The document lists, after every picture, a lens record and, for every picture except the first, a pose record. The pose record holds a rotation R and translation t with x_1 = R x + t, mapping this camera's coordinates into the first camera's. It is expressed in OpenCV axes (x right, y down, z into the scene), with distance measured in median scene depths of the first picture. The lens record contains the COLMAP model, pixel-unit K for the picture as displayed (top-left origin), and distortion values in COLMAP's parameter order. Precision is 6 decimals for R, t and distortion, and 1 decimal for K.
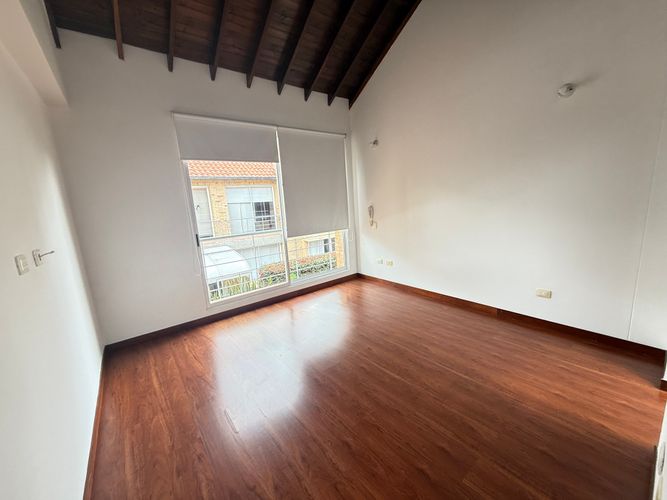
lens RADIAL K [[264.2, 0, 331.8], [0, 264.2, 251.7], [0, 0, 1]] dist [-0.004340, -0.000335]
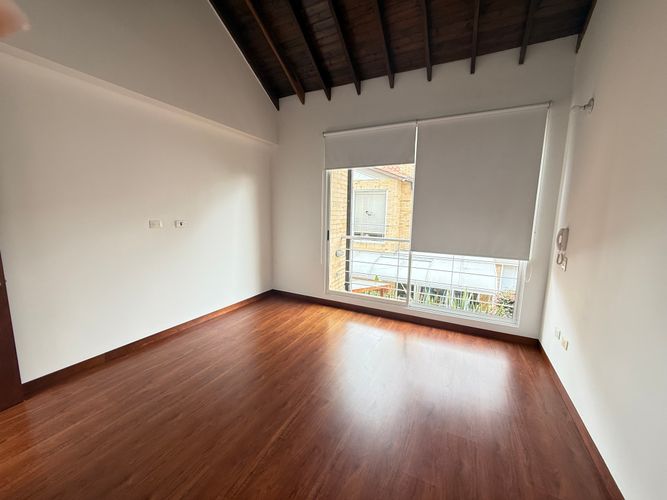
lens RADIAL K [[270.5, 0, 331.3], [0, 270.5, 246.9], [0, 0, 1]] dist [0.011033, -0.000083]
pose [[0.408915, 0.189861, -0.892604, 0.543114], [-0.213653, 0.970851, 0.108627, -0.113651], [0.887210, 0.146289, 0.437560, 0.423350]]
